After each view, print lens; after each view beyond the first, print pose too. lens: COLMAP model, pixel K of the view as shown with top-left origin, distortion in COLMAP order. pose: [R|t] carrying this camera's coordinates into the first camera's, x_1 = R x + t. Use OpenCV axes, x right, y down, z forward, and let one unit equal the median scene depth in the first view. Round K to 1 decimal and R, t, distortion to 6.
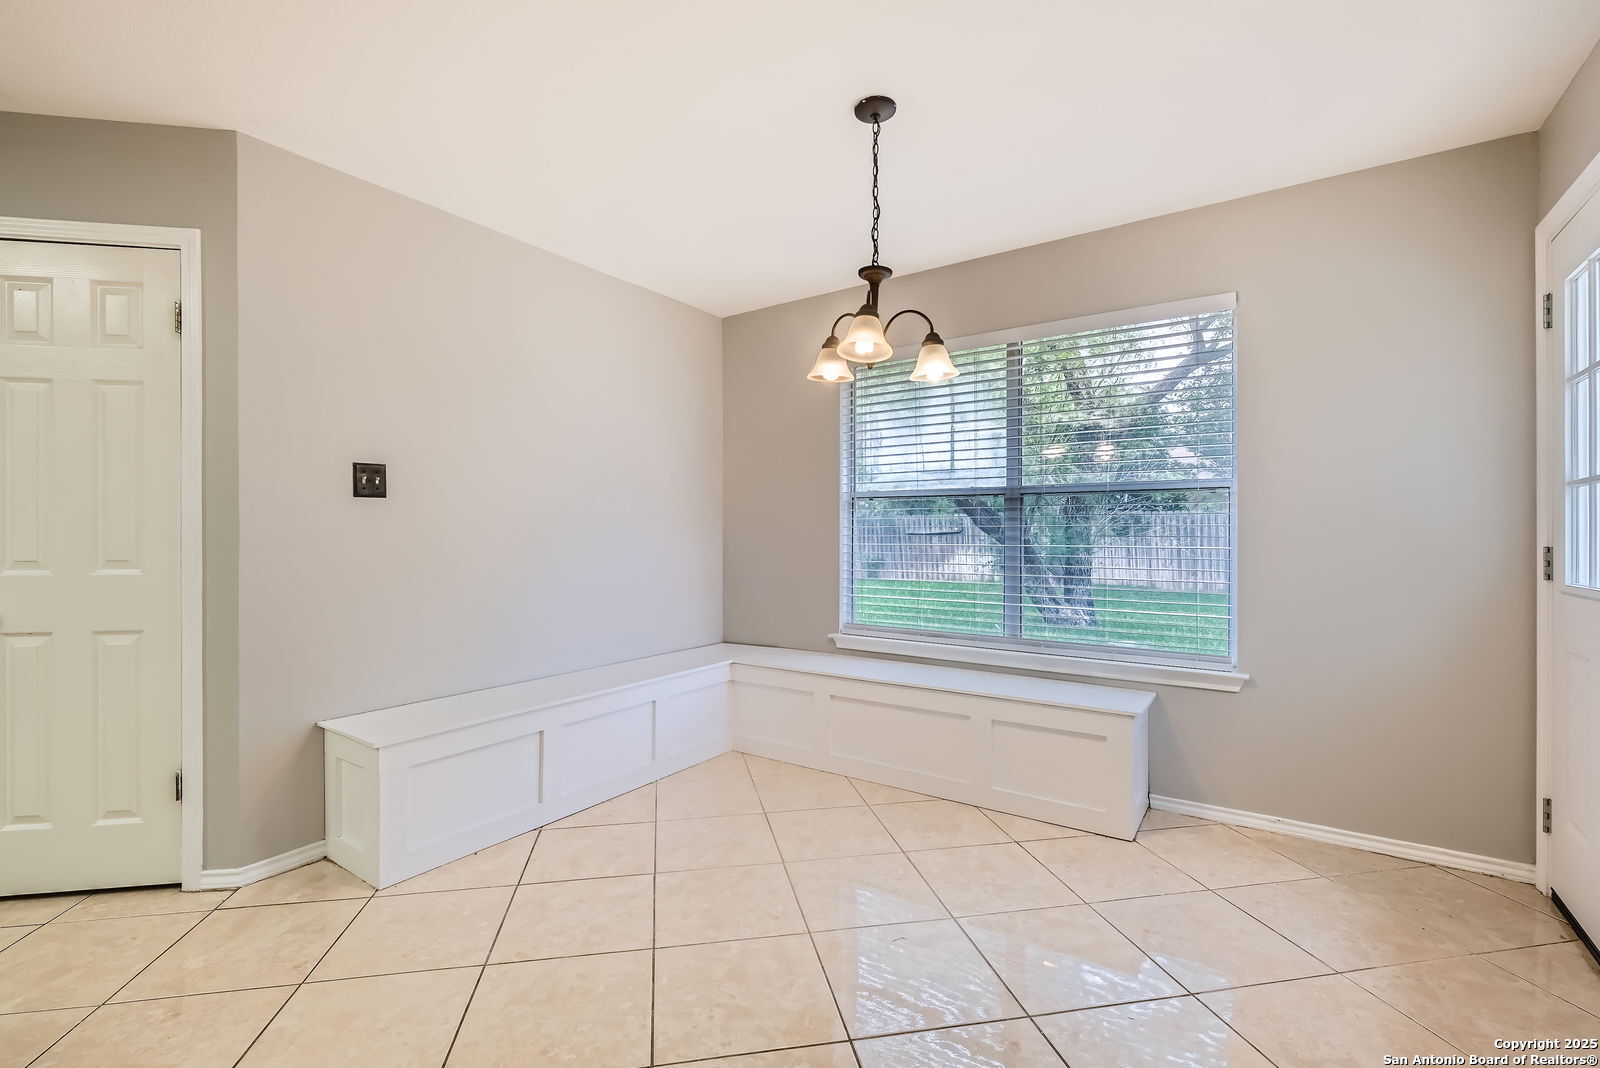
lens RADIAL K [[704.2, 0, 788.1], [0, 704.2, 533.0], [0, 0, 1]] dist [-0.003038, 0.000112]
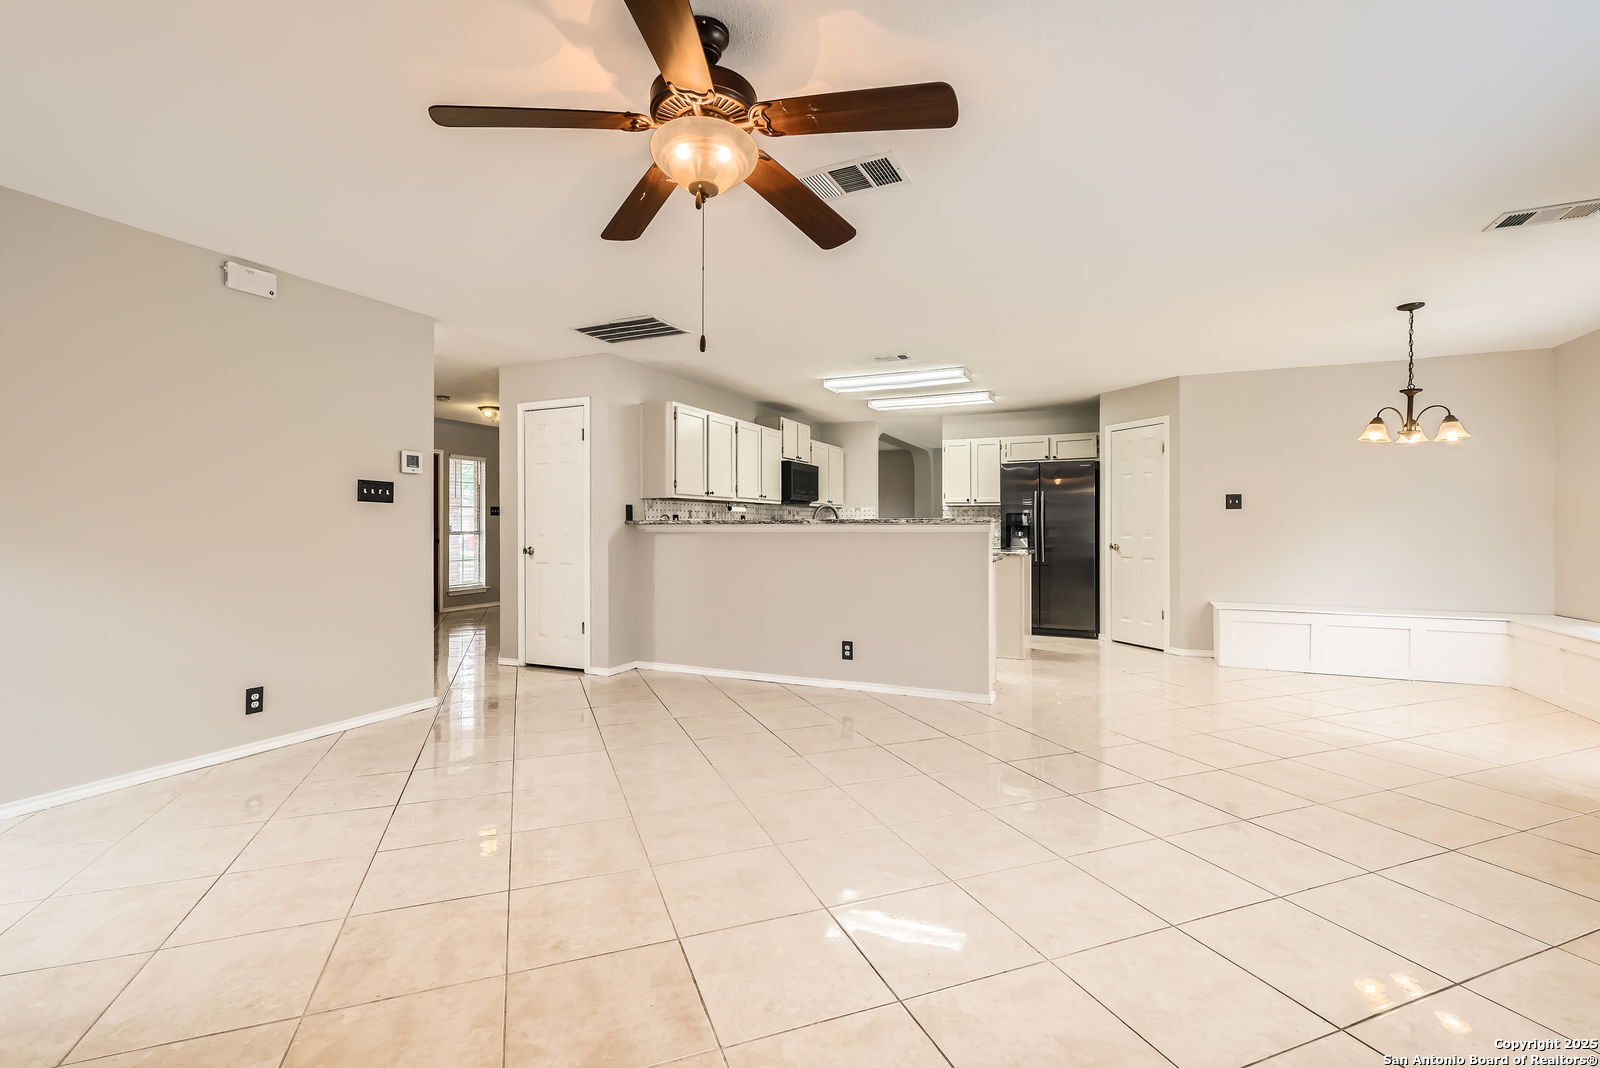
lens RADIAL K [[703.6, 0, 791.7], [0, 703.6, 528.4], [0, 0, 1]] dist [-0.000134, -0.000174]
pose [[0.186377, 0.007761, -0.982448, 1.091282], [0.000042, 0.999969, 0.007908, -0.004173], [0.982478, -0.001515, 0.186371, -0.662735]]
